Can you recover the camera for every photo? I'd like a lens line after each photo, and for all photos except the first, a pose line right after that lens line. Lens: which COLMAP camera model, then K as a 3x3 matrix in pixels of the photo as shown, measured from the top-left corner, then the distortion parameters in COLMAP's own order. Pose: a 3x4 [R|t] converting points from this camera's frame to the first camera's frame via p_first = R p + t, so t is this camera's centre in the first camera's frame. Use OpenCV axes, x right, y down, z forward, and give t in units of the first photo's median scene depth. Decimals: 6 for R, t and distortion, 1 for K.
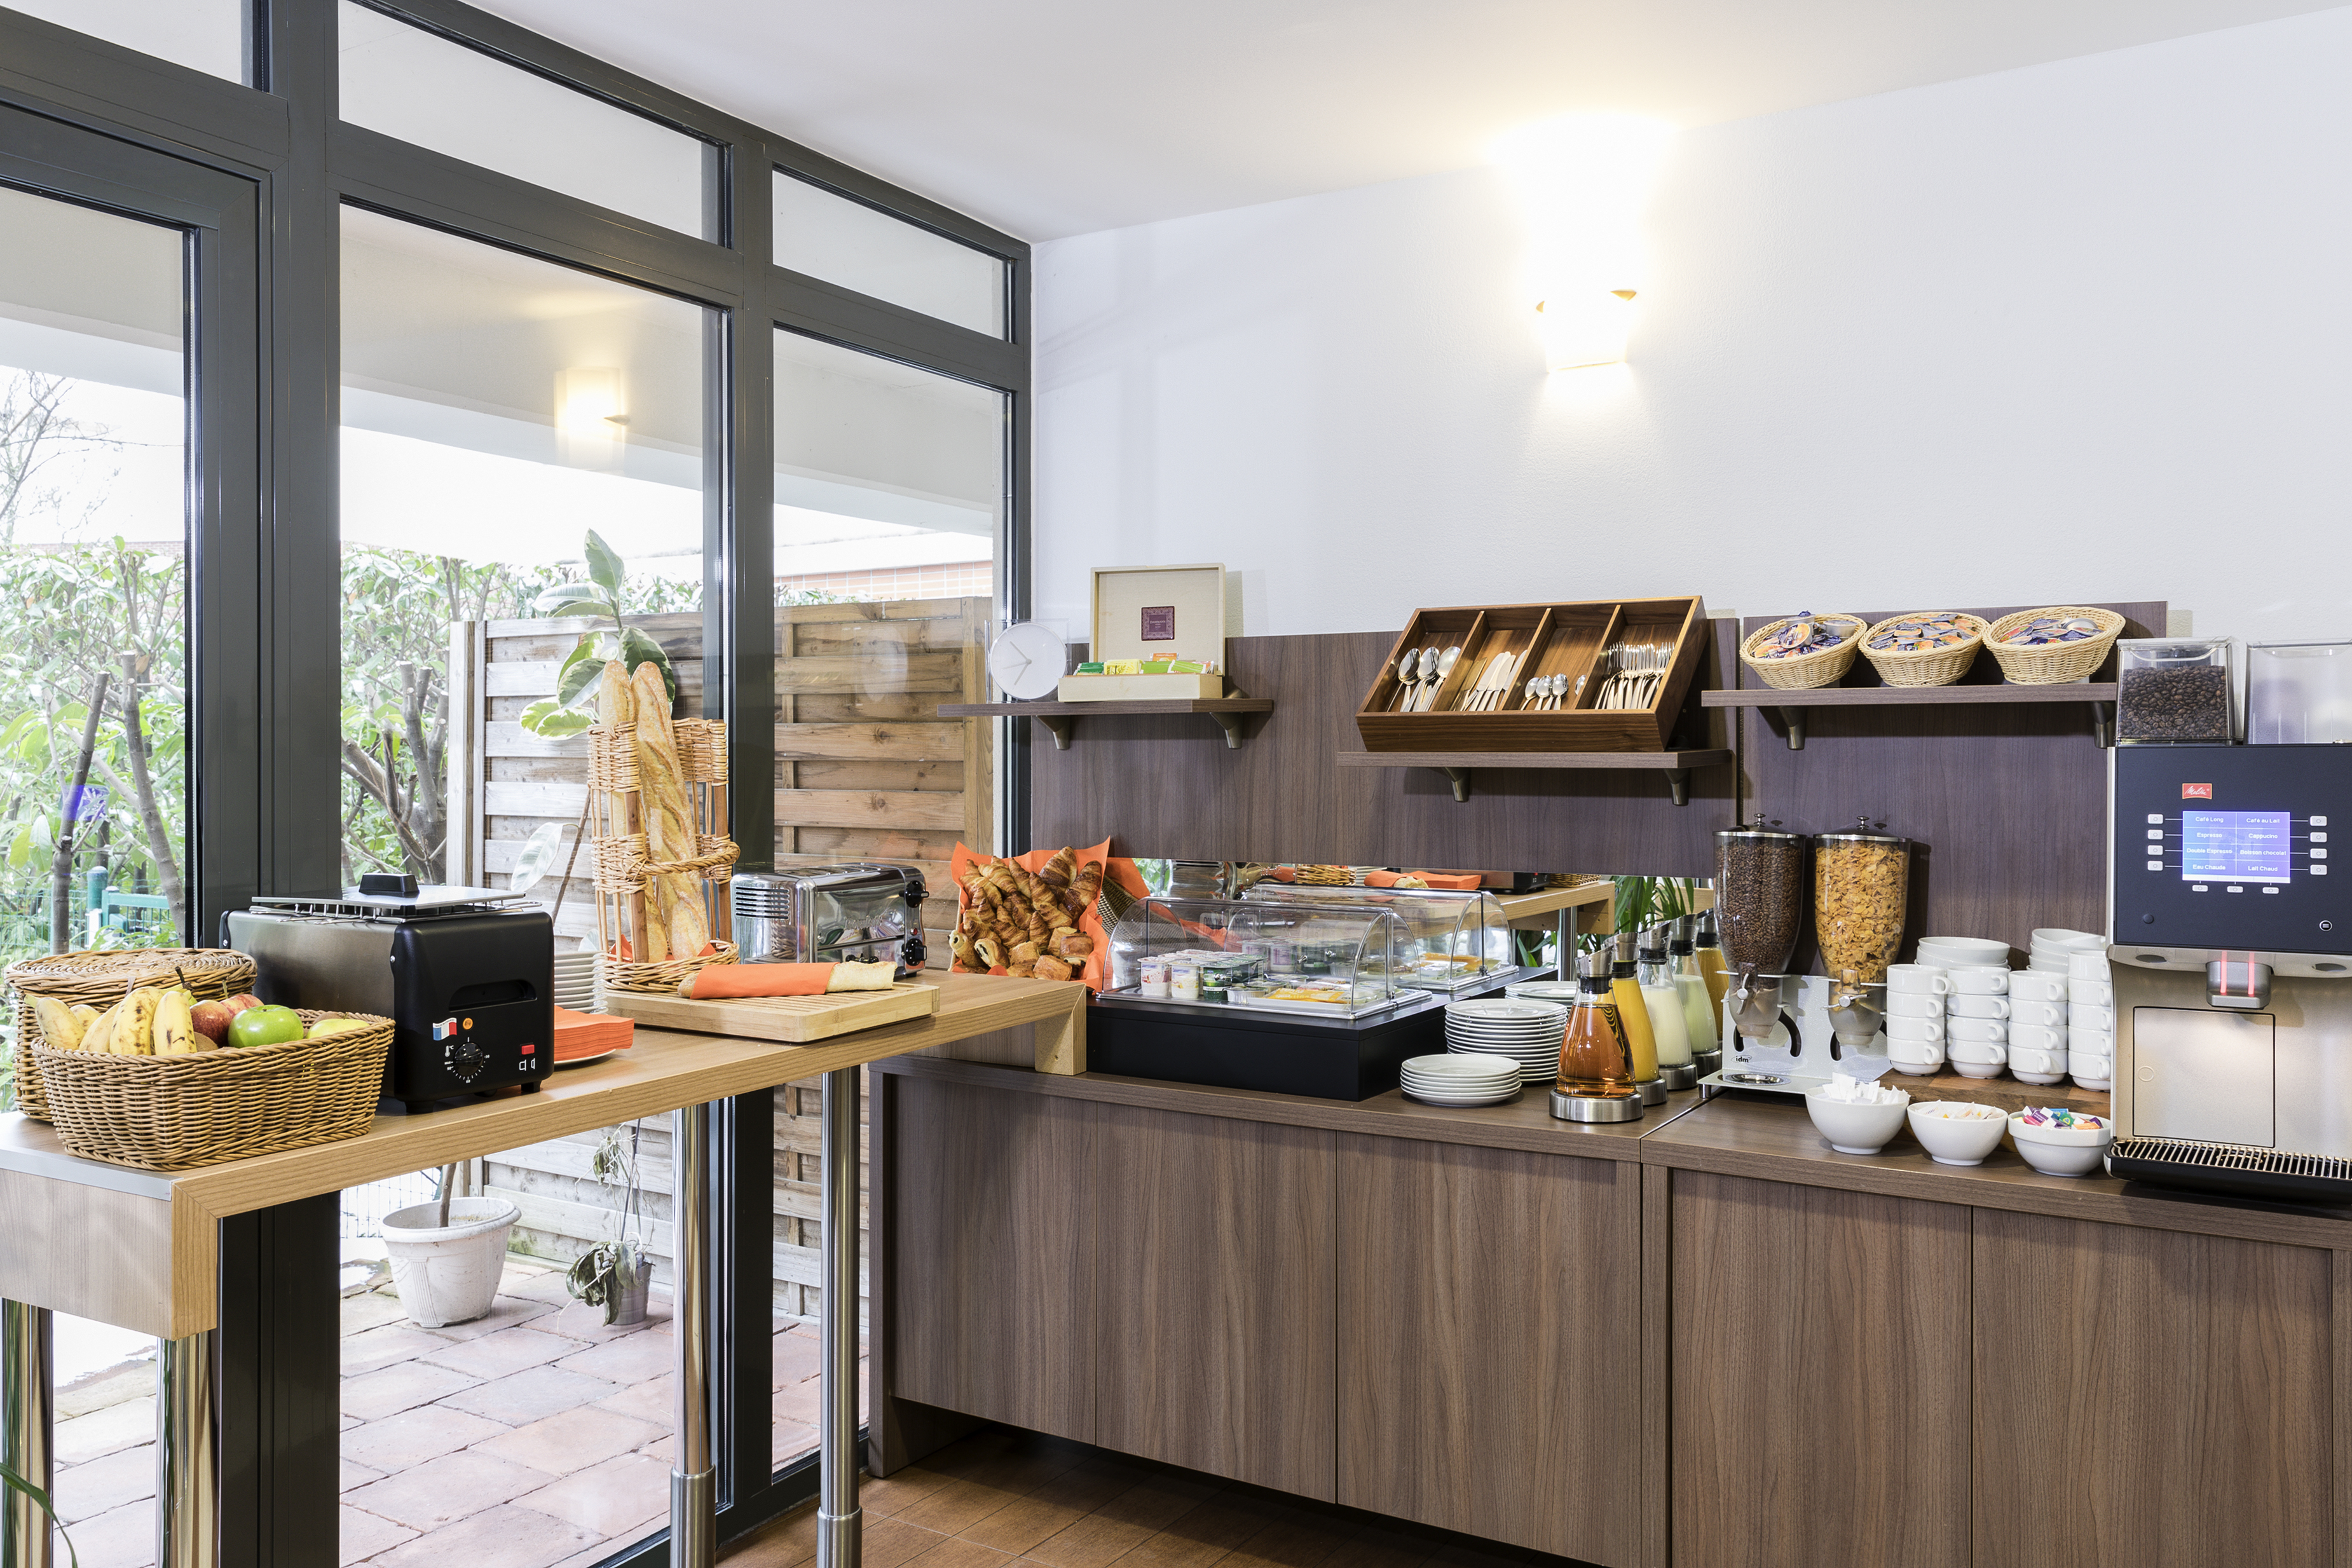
lens RADIAL K [[1772.4, 0, 1173.8], [0, 1772.4, 759.5], [0, 0, 1]] dist [-0.011790, -0.000327]
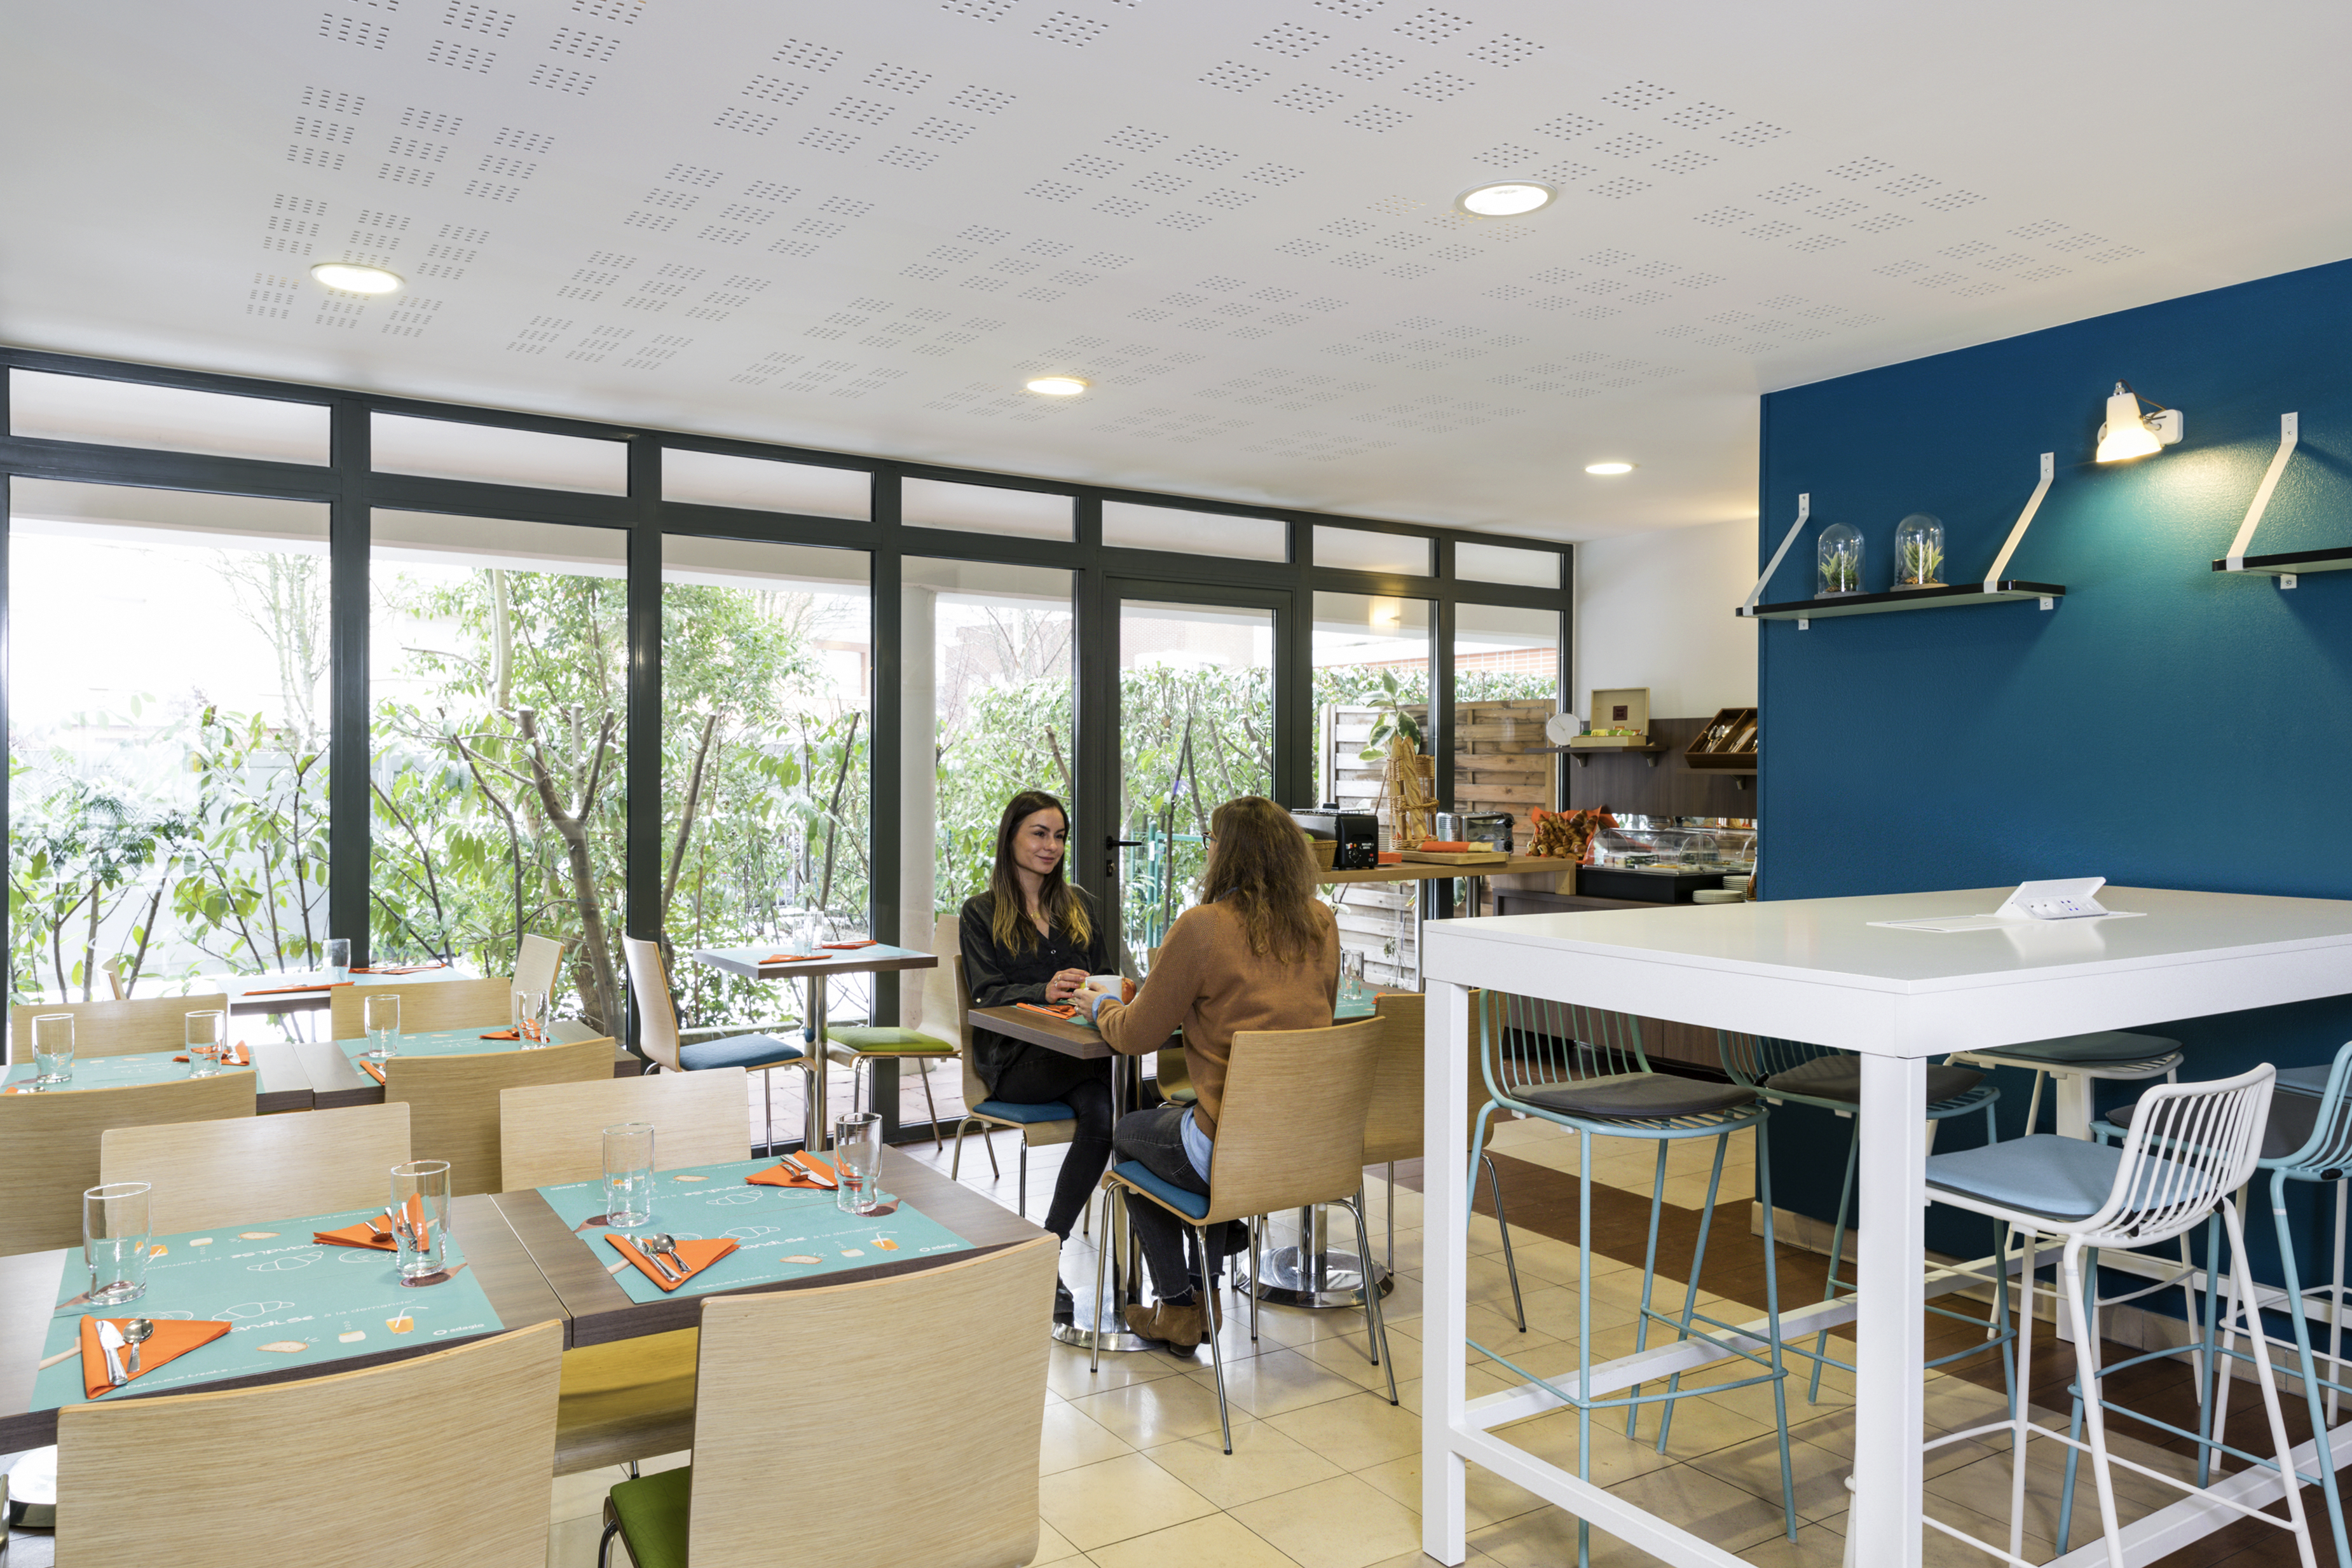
lens RADIAL K [[1554.3, 0, 1167.3], [0, 1554.3, 772.4], [0, 0, 1]] dist [0.000447, 0.000035]
pose [[0.902519, 0.007658, -0.430582, 0.320642], [-0.009195, 0.999957, -0.001489, 0.009496], [0.430552, 0.005304, 0.902550, -1.057806]]
